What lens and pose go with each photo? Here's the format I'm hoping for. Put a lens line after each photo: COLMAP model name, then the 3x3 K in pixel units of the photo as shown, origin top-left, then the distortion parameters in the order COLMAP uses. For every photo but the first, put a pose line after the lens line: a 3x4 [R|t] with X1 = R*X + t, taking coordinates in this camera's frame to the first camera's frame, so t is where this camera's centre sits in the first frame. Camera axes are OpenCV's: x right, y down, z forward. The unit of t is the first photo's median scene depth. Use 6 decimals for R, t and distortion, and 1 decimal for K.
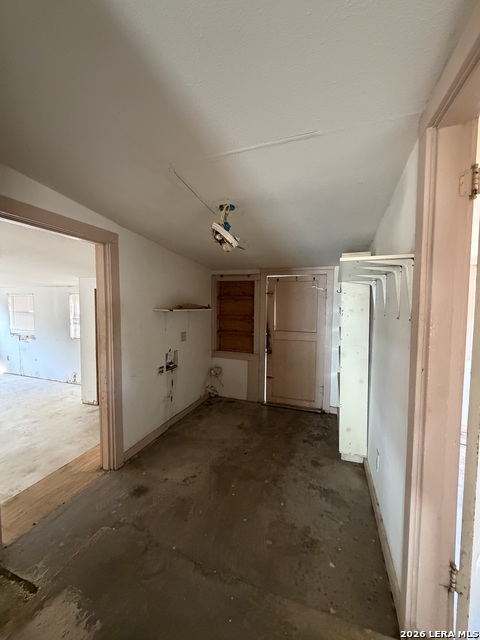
lens RADIAL K [[256.2, 0, 240.1], [0, 256.2, 319.3], [0, 0, 1]] dist [-0.002073, 0.000155]
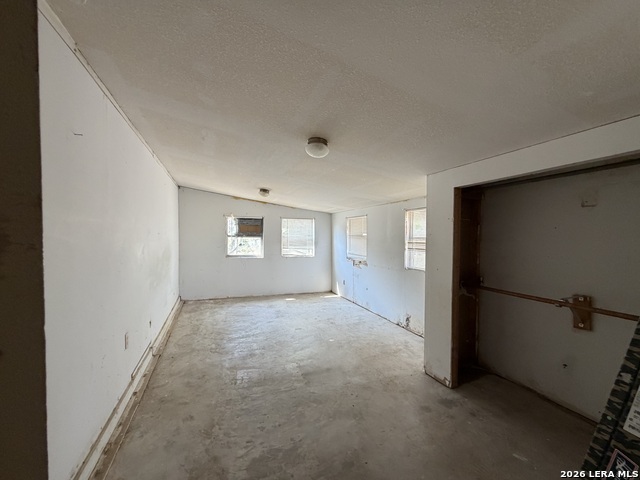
lens RADIAL K [[256.2, 0, 319.9], [0, 256.2, 239.5], [0, 0, 1]] dist [-0.002073, 0.000155]
pose [[0.661680, 0.005331, -0.749767, -0.246330], [-0.042374, 0.998642, -0.030295, 0.021468], [0.748588, 0.051817, 0.661008, 0.288148]]
